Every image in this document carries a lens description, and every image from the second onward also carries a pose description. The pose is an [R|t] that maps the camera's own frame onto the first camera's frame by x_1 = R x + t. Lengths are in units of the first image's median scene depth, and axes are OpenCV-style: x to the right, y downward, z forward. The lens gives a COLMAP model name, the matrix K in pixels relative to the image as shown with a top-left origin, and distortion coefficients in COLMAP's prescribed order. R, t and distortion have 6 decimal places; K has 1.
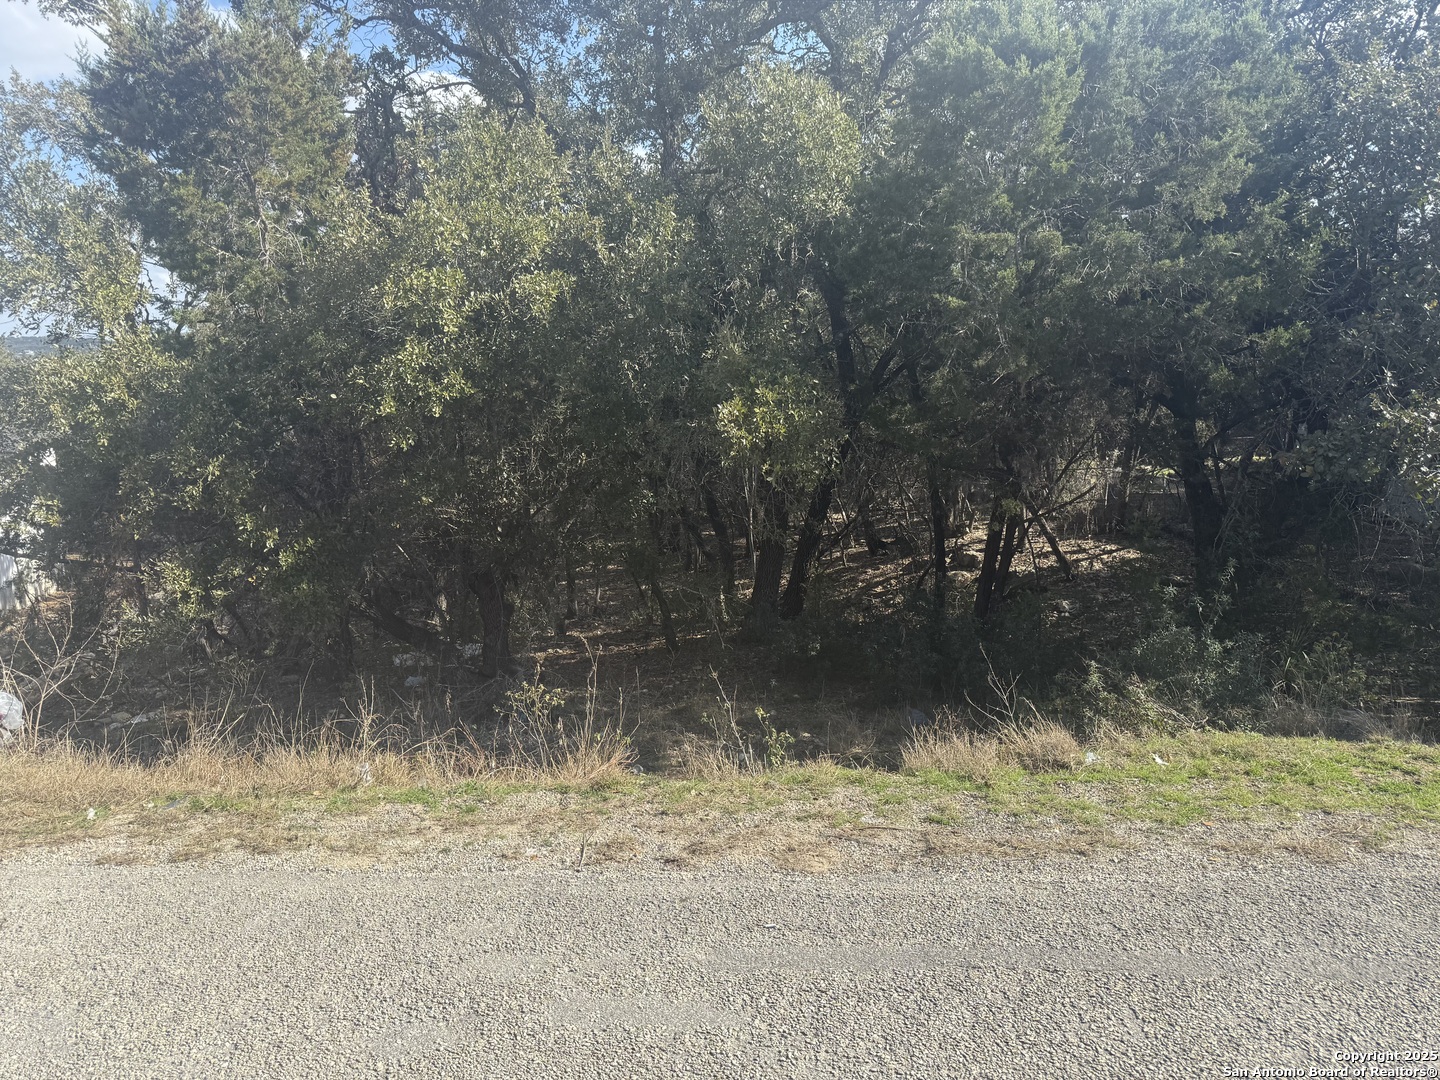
lens RADIAL K [[994.7, 0, 704.1], [0, 994.7, 532.2], [0, 0, 1]] dist [0.020000, -0.000618]
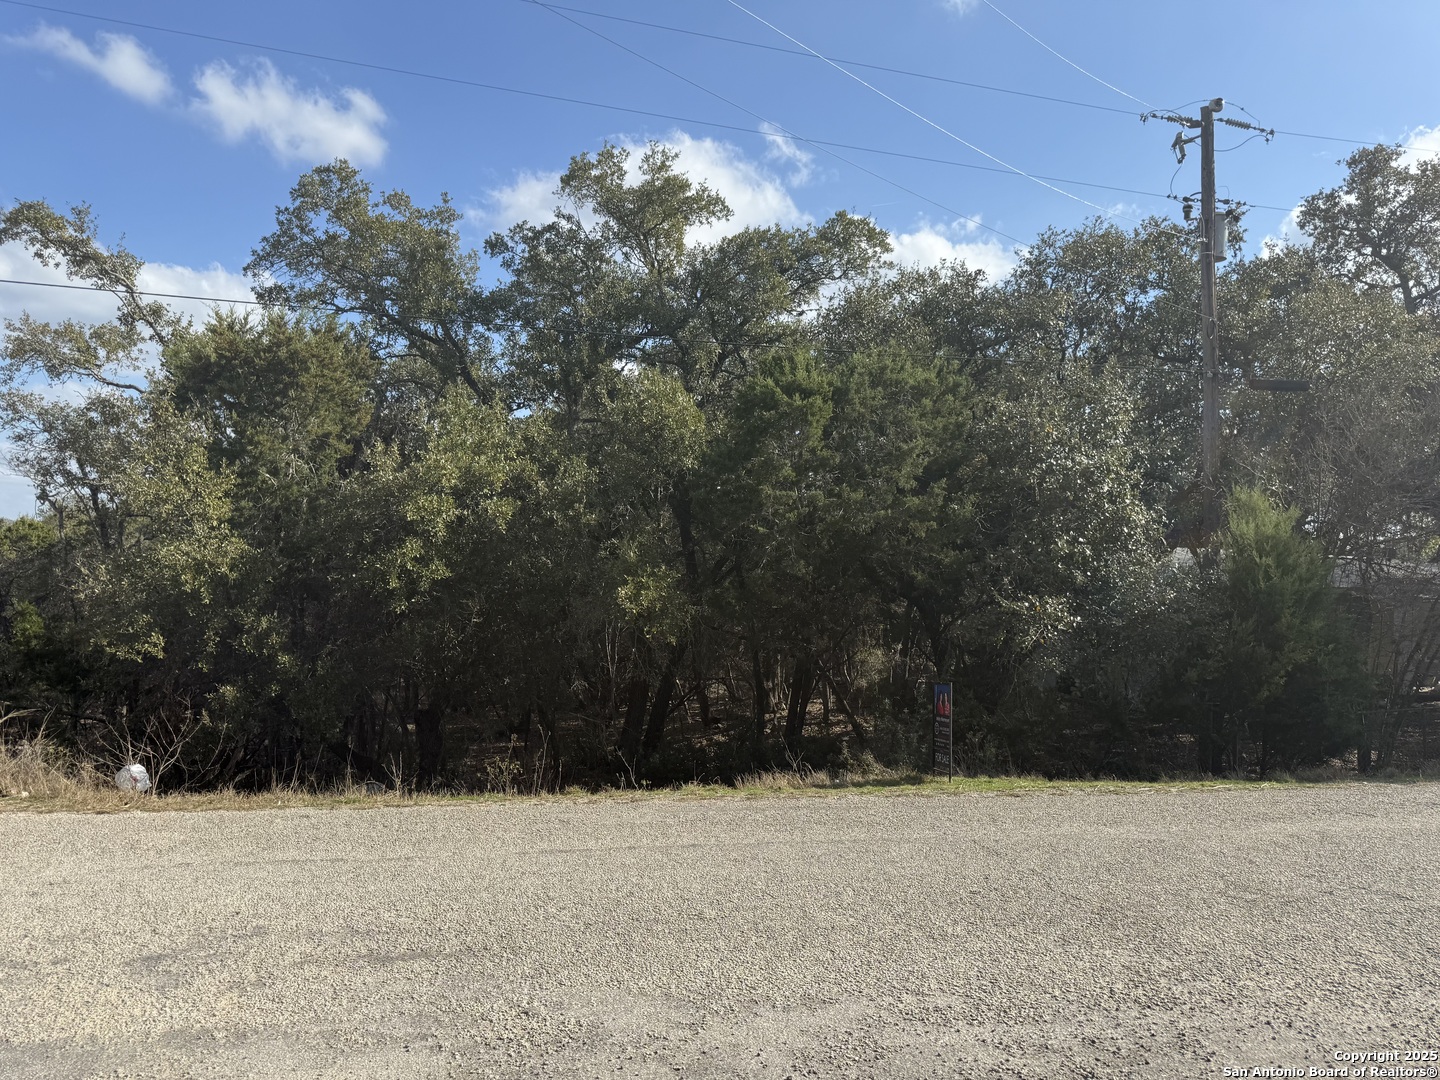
lens RADIAL K [[1005.3, 0, 720.3], [0, 1005.3, 538.7], [0, 0, 1]] dist [0.003427, -0.000244]
pose [[0.982599, 0.035965, 0.182225, -0.112864], [0.000444, 0.980617, -0.195936, 0.101424], [-0.185740, 0.192607, 0.963537, -0.541636]]
